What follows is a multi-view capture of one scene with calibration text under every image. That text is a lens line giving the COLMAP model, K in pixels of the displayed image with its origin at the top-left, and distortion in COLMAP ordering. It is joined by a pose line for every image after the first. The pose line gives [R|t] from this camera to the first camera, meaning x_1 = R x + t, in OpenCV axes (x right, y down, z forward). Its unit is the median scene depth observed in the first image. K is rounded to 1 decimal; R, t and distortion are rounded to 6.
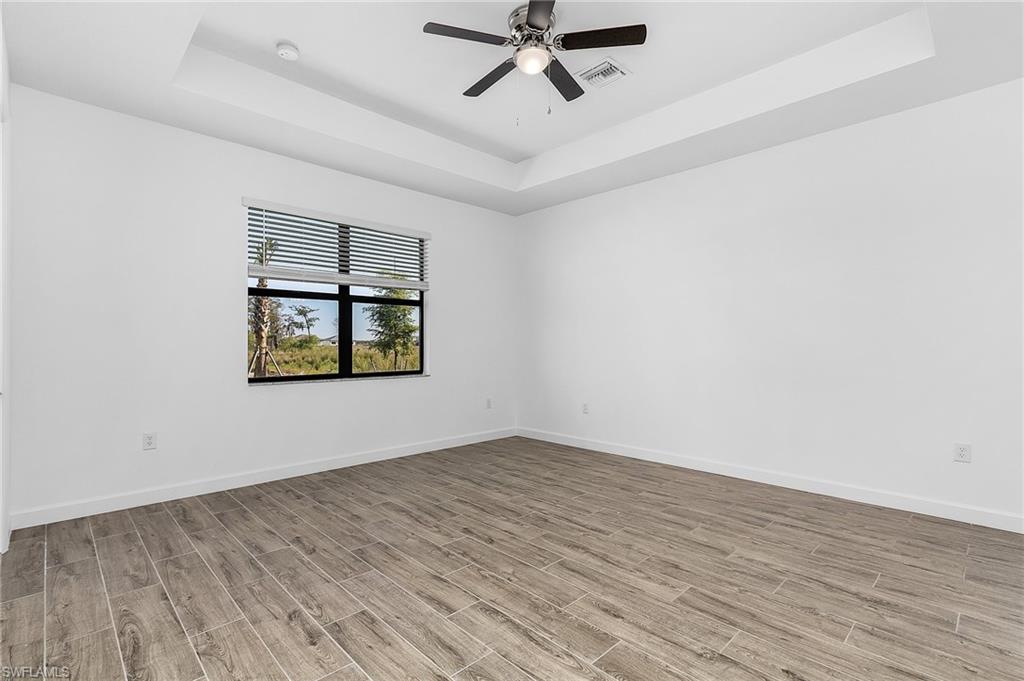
lens RADIAL K [[473.4, 0, 501.7], [0, 473.4, 338.2], [0, 0, 1]] dist [0.000878, 0.000421]
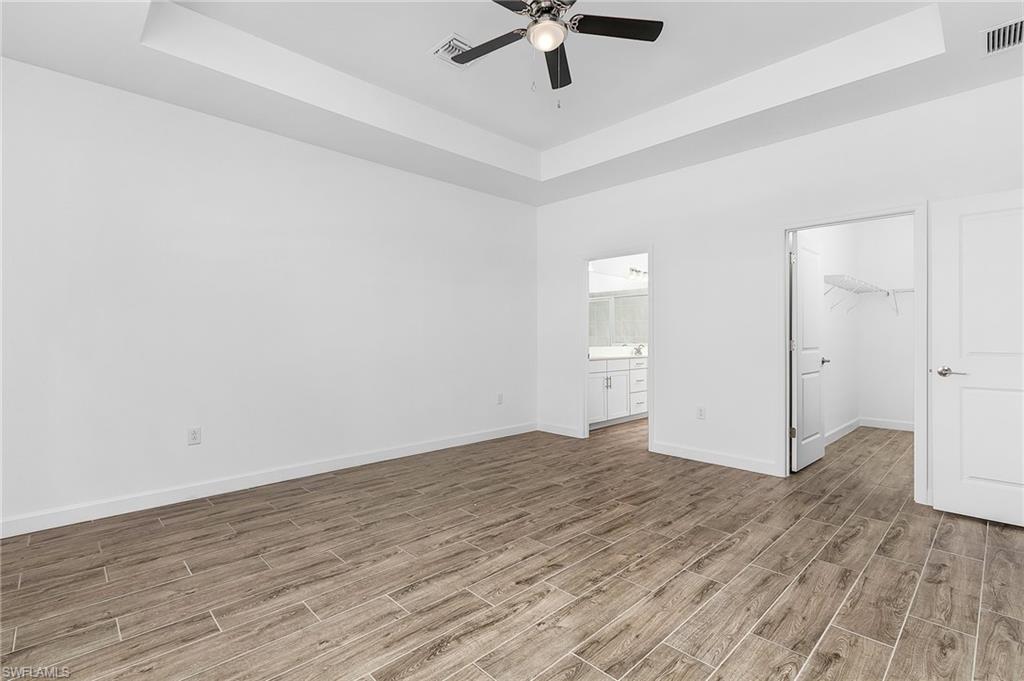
lens RADIAL K [[473.4, 0, 501.7], [0, 473.4, 338.2], [0, 0, 1]] dist [0.000878, 0.000421]
pose [[0.005405, -0.001984, 0.999983, -0.832549], [-0.011700, 0.999929, 0.002047, 0.014445], [-0.999917, -0.011711, 0.005381, 1.037599]]
